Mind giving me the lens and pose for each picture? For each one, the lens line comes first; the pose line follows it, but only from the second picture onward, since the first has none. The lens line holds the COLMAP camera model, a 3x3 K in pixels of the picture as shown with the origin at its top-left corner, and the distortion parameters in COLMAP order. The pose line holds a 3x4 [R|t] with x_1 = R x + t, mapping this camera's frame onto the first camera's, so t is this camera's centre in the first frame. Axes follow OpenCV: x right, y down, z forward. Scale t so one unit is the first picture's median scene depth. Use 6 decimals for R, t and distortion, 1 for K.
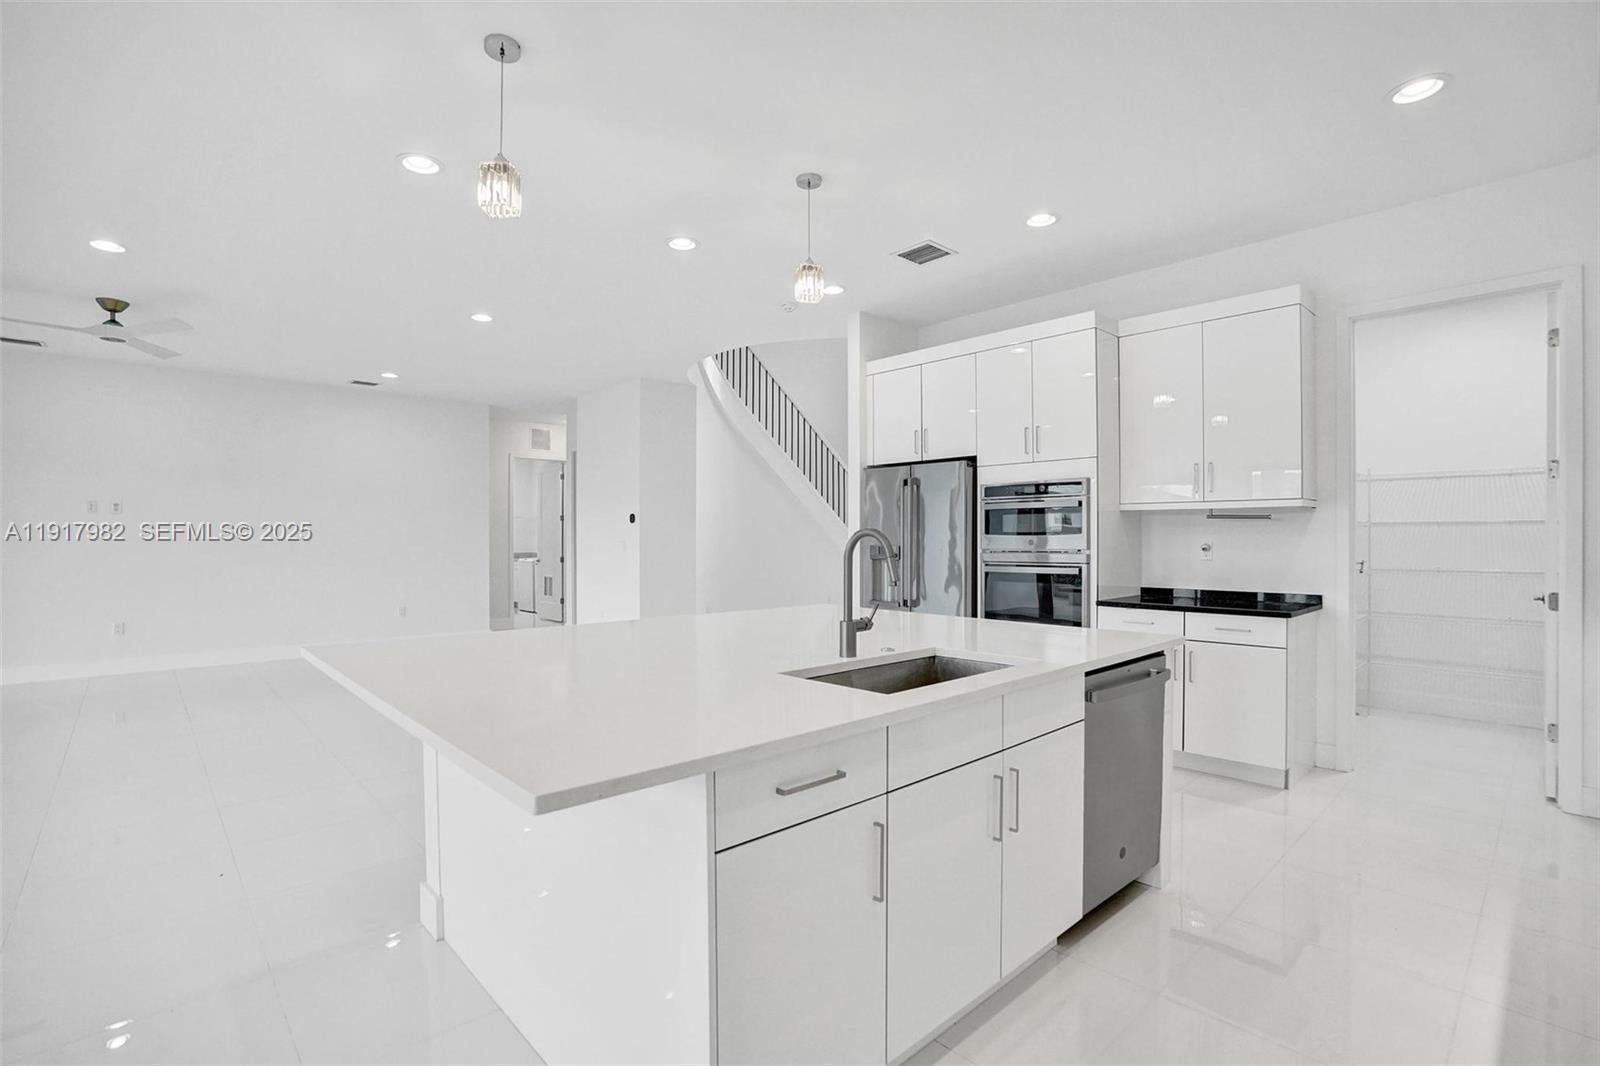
lens RADIAL K [[754.8, 0, 817.7], [0, 754.8, 542.8], [0, 0, 1]] dist [-0.059785, 0.026408]
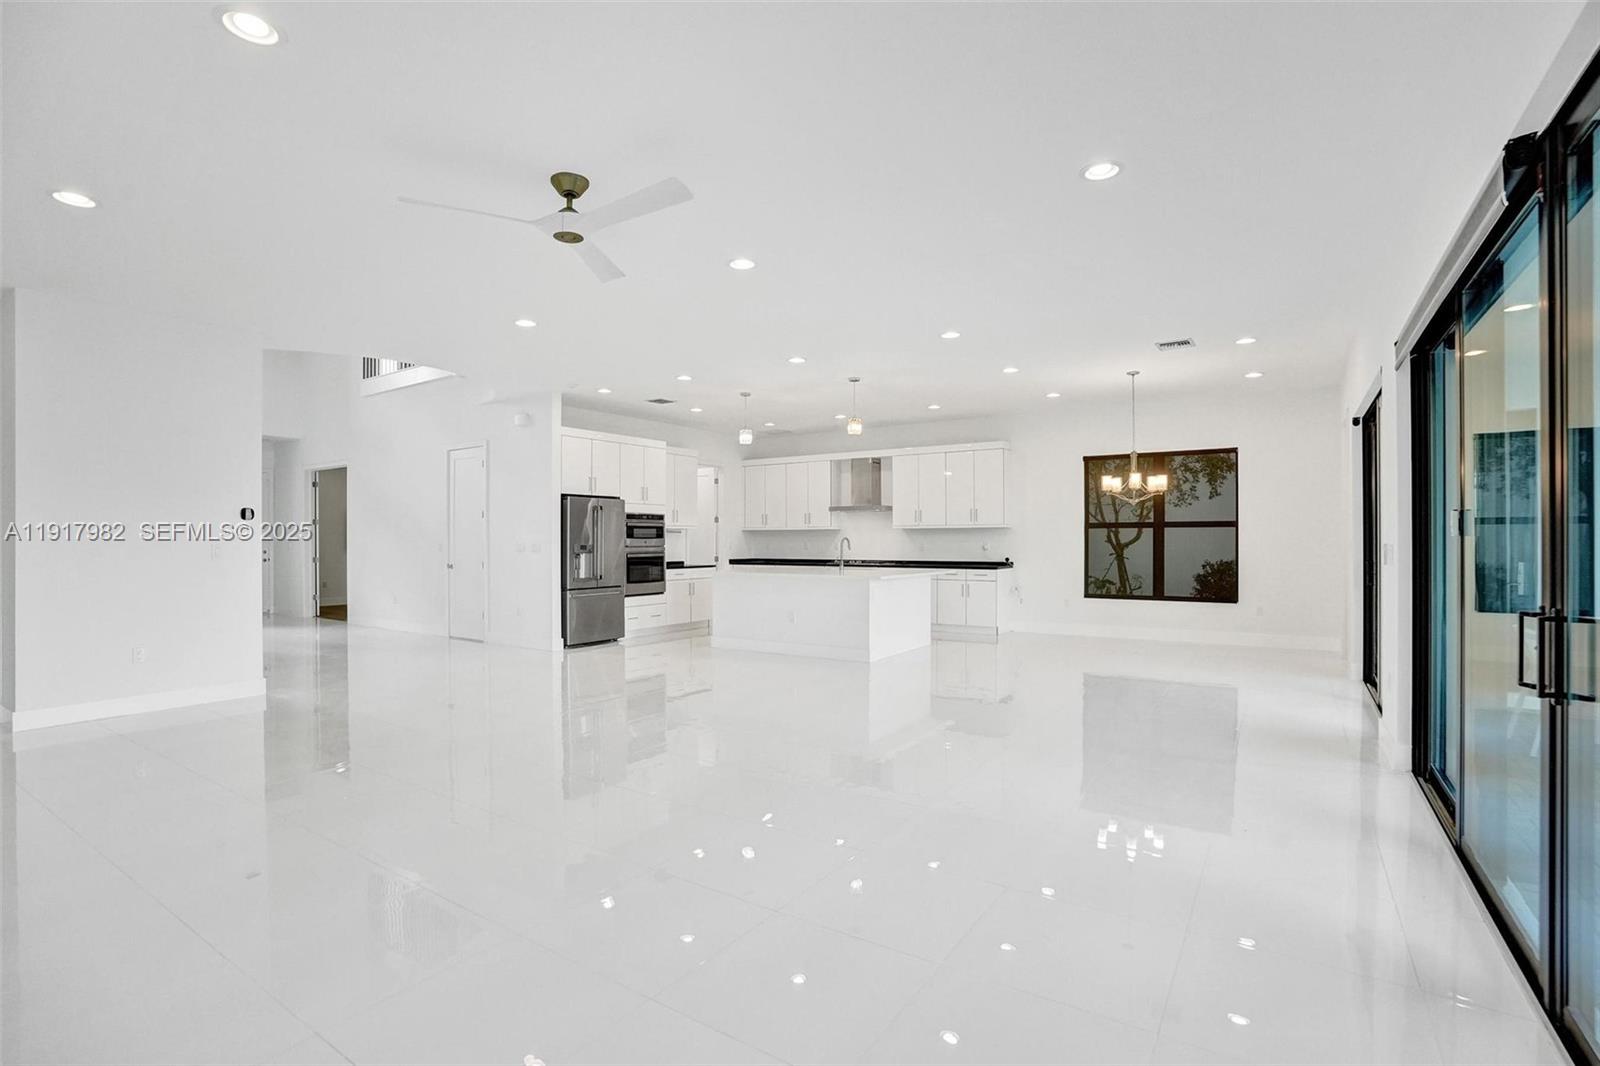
lens RADIAL K [[761.9, 0, 819.7], [0, 761.9, 535.0], [0, 0, 1]] dist [-0.055849, 0.028023]
pose [[-0.258631, 0.007715, 0.965945, -2.050981], [0.006325, 0.999960, -0.006293, -0.004499], [-0.965955, 0.004483, -0.258670, 1.159132]]
